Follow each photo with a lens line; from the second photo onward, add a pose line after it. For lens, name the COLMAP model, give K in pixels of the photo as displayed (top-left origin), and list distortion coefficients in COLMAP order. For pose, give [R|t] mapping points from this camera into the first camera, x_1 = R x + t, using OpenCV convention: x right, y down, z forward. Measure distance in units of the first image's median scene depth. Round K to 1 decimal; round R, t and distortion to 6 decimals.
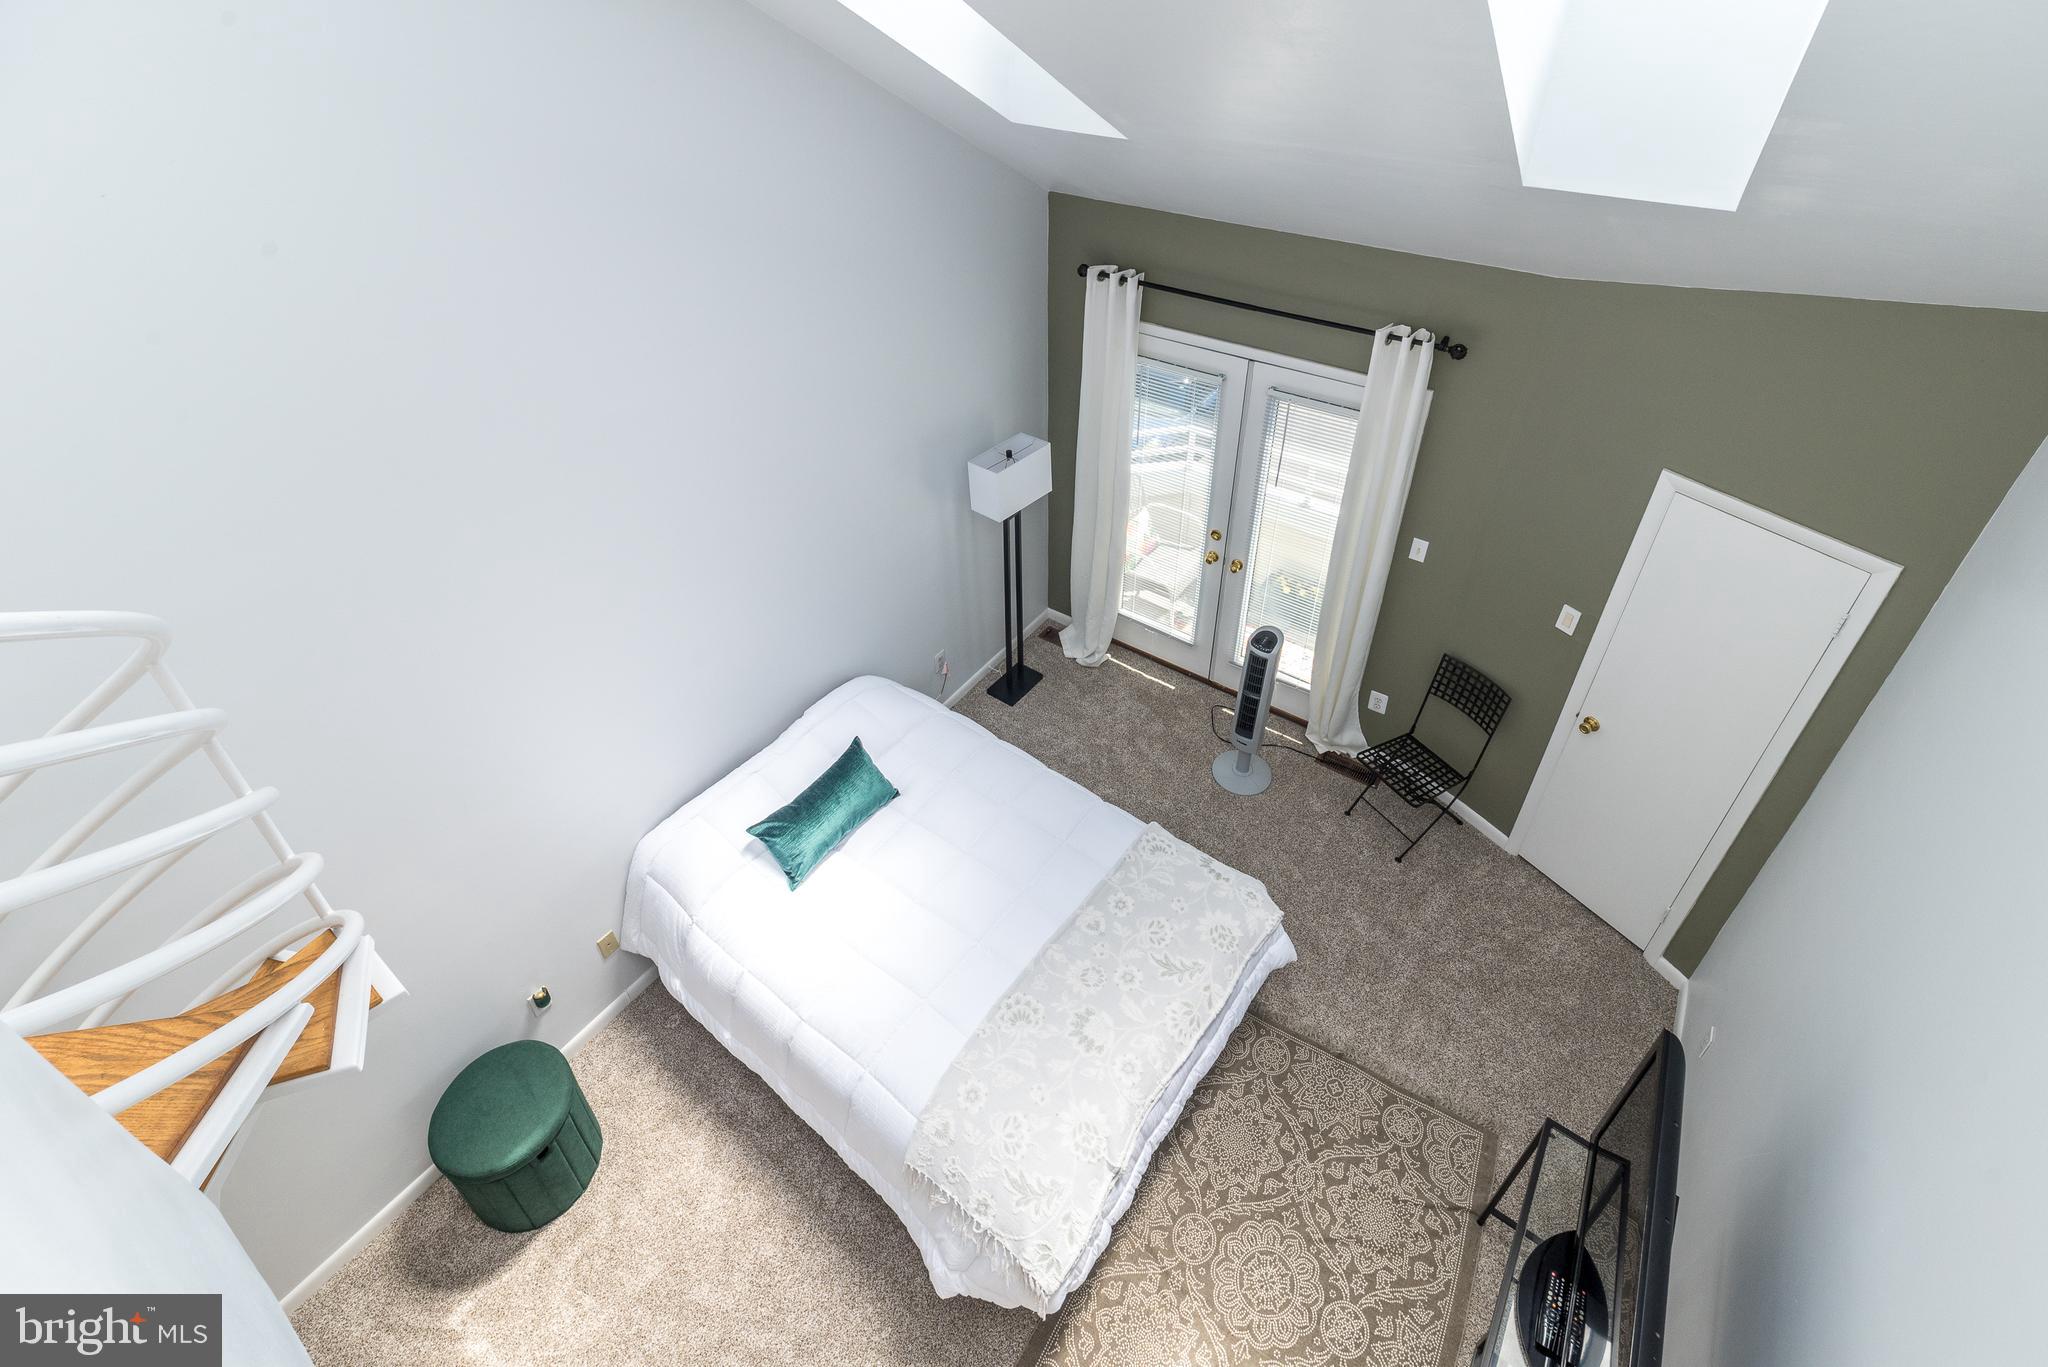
lens RADIAL K [[926.1, 0, 1023.5], [0, 926.1, 603.3], [0, 0, 1]] dist [0.009681, -0.000175]
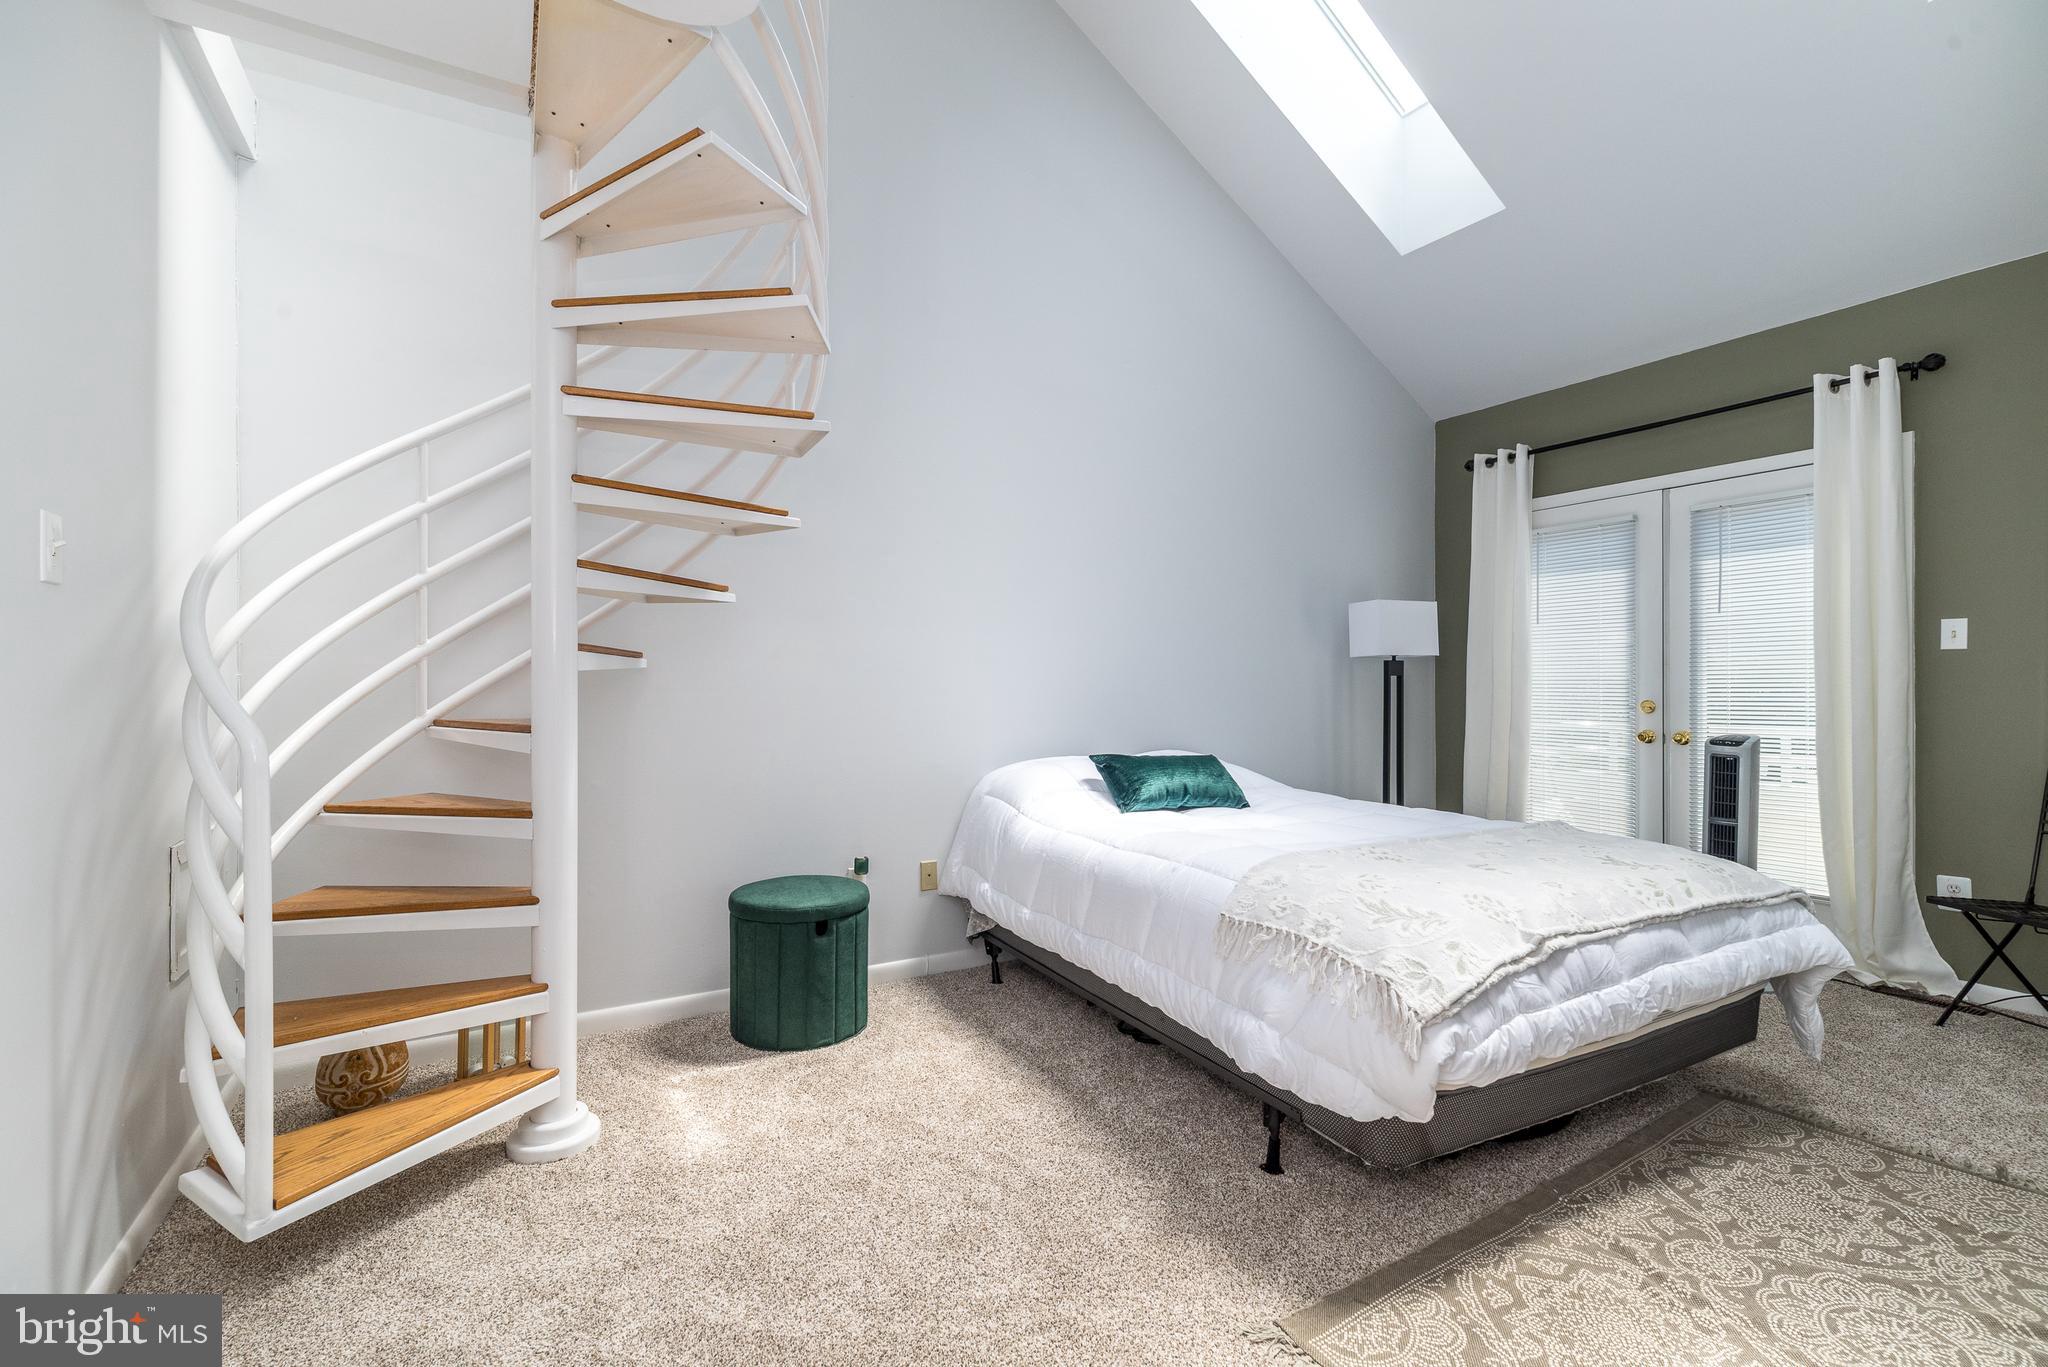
lens RADIAL K [[891.4, 0, 1021.8], [0, 891.4, 678.5], [0, 0, 1]] dist [0.009602, -0.000456]
pose [[0.914045, 0.013513, -0.405387, 0.016199], [-0.238745, 0.825897, -0.510779, 0.708345], [0.327906, 0.563659, 0.758133, 0.232545]]
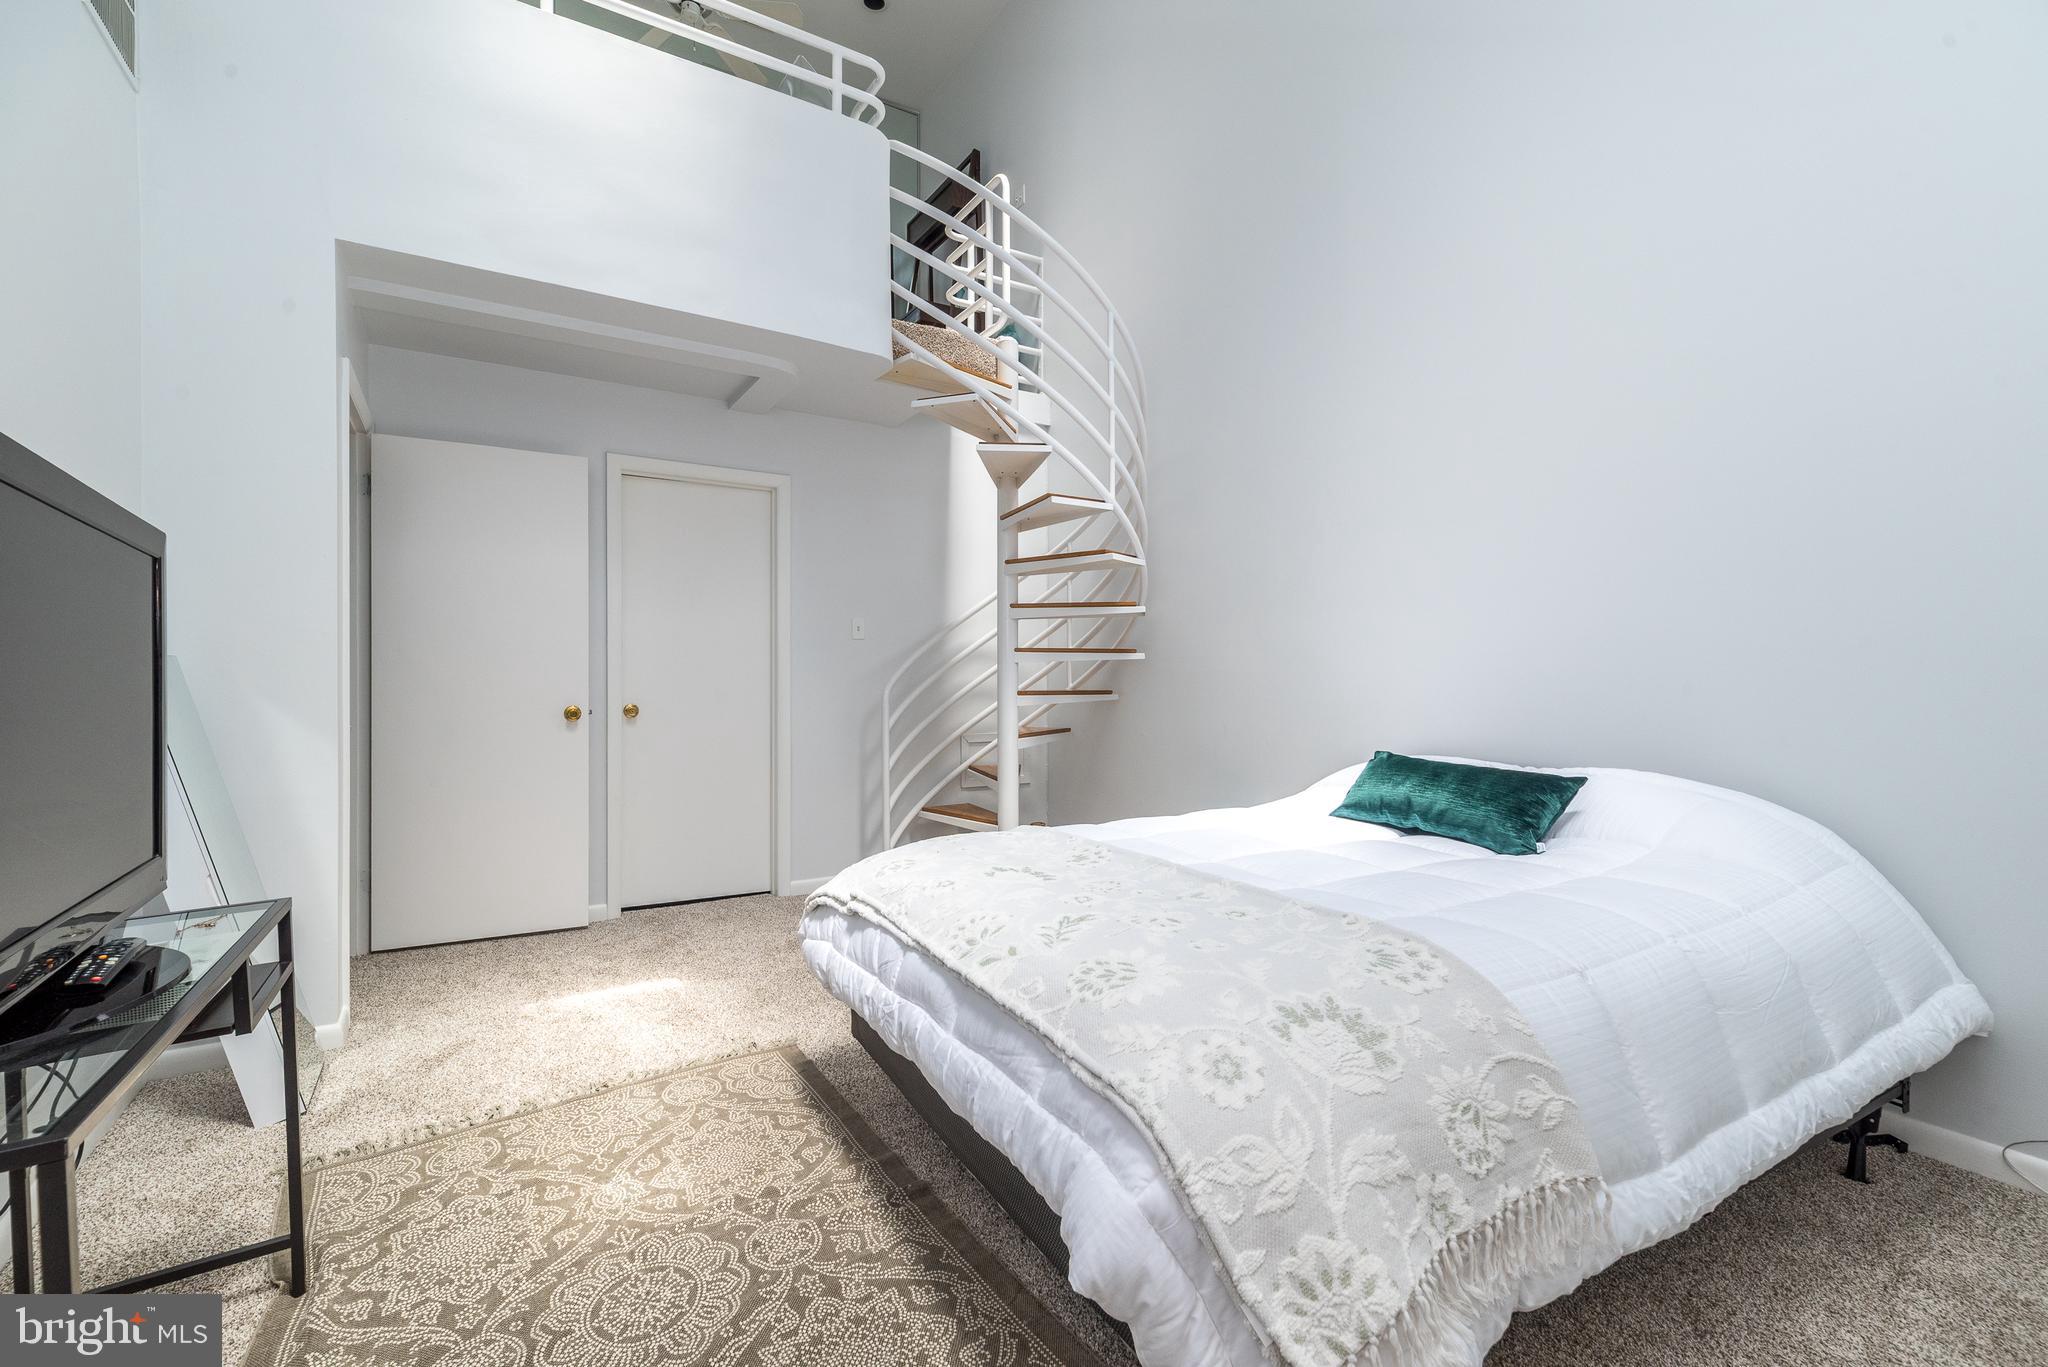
lens RADIAL K [[891.4, 0, 1021.8], [0, 891.4, 678.5], [0, 0, 1]] dist [0.009602, -0.000456]
pose [[-0.387977, 0.018207, -0.921489, 0.570420], [-0.509023, 0.829260, 0.230700, 0.187239], [0.768355, 0.558566, -0.312467, 1.005566]]
